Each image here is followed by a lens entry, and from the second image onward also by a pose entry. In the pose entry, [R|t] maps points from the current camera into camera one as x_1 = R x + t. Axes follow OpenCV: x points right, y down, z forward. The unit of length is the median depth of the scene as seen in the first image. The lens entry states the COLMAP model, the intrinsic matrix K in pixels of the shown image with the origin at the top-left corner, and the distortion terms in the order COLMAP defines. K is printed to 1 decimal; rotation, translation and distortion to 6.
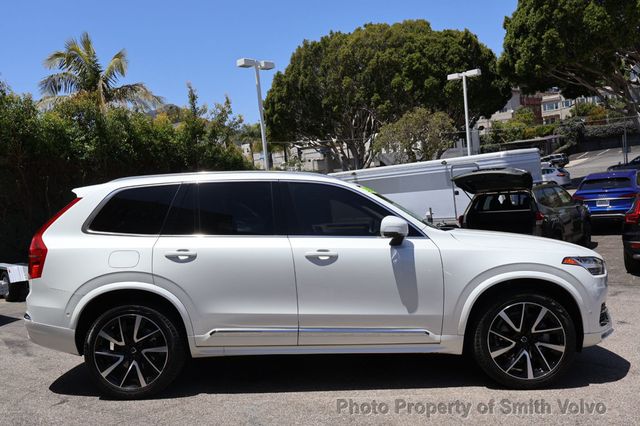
lens RADIAL K [[563.2, 0, 320.0], [0, 563.2, 213.0], [0, 0, 1]] dist [0.007341, -0.005336]
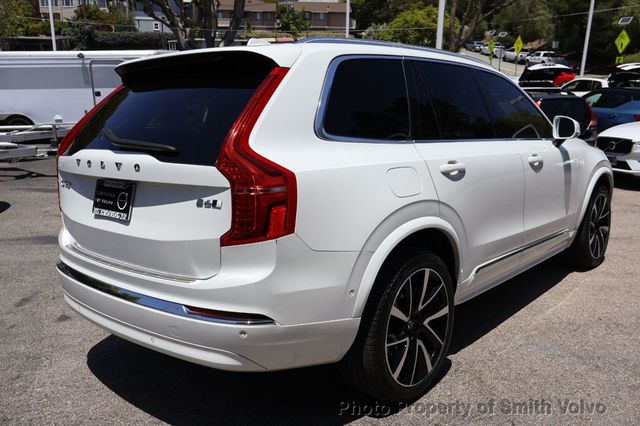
lens RADIAL K [[563.2, 0, 320.0], [0, 563.2, 213.0], [0, 0, 1]] dist [0.007341, -0.005336]
pose [[0.608347, -0.111577, 0.785789, -0.880582], [-0.015594, 0.988197, 0.152390, 0.025871], [-0.793518, -0.104959, 0.599427, 0.721185]]
